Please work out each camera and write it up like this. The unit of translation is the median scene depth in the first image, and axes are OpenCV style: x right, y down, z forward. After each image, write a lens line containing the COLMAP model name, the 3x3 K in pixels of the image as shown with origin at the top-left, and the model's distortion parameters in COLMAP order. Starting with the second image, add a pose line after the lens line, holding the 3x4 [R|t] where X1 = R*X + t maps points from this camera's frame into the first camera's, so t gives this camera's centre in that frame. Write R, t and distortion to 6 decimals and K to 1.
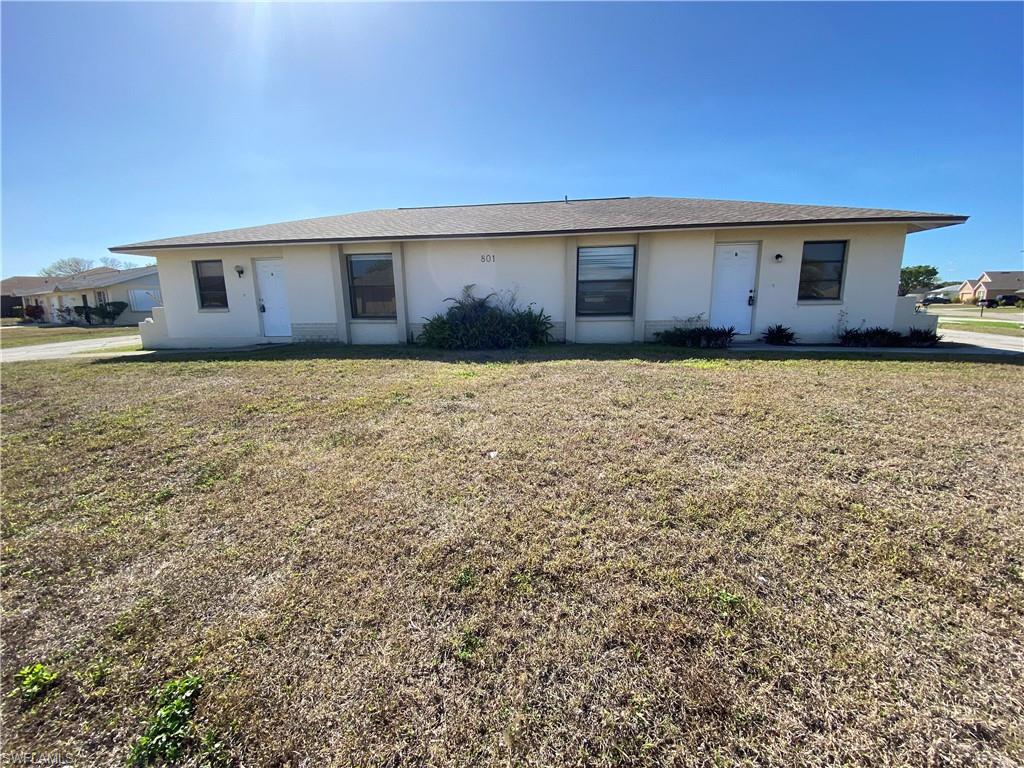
lens RADIAL K [[414.5, 0, 512.0], [0, 414.5, 384.0], [0, 0, 1]] dist [0.046668, -0.037335]
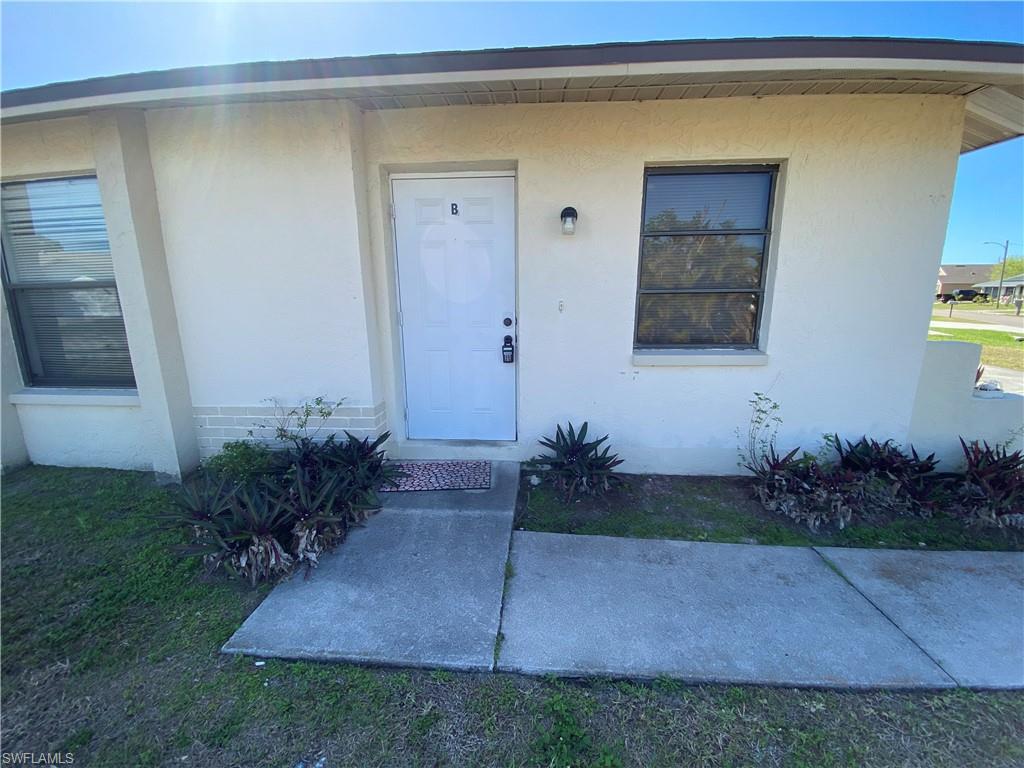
lens RADIAL K [[414.5, 0, 512.0], [0, 414.5, 384.0], [0, 0, 1]] dist [0.046668, -0.037335]
pose [[0.998012, -0.006077, 0.062734, 0.555414], [0.004703, 0.999747, 0.022013, -0.178695], [-0.062852, -0.021674, 0.997787, 0.668438]]
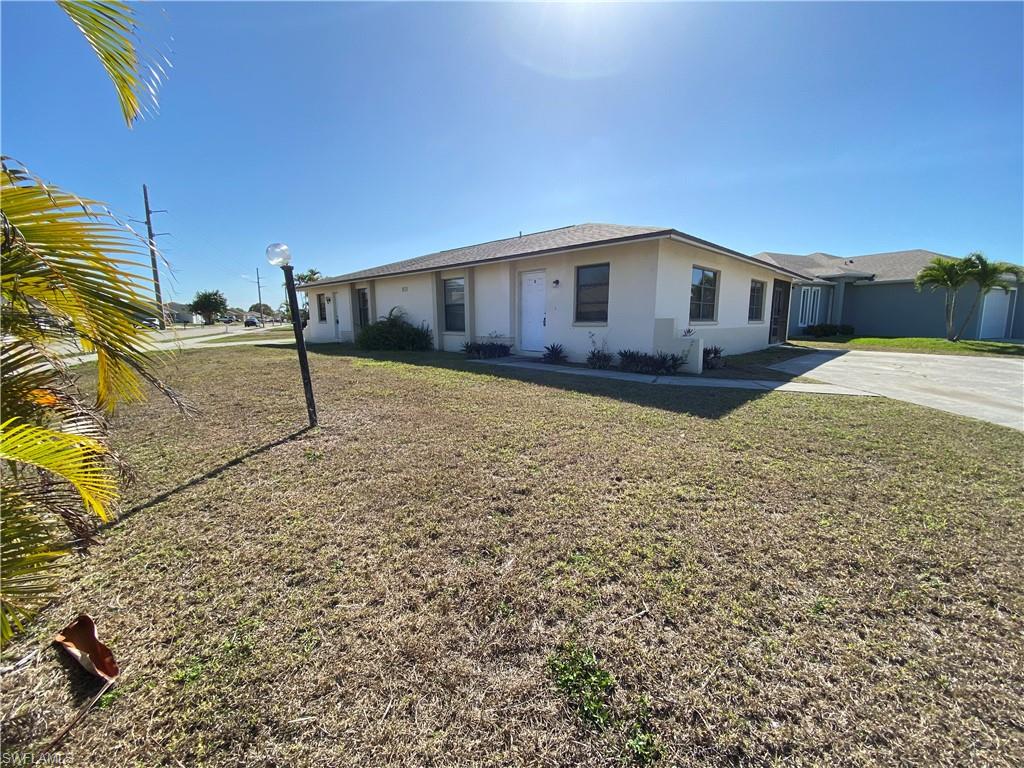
lens RADIAL K [[414.5, 0, 512.0], [0, 414.5, 384.0], [0, 0, 1]] dist [0.046668, -0.037335]
pose [[0.808048, 0.099843, -0.580594, 1.160150], [-0.115759, 0.993230, 0.009694, -0.034964], [0.577632, 0.059376, 0.814135, 0.067006]]
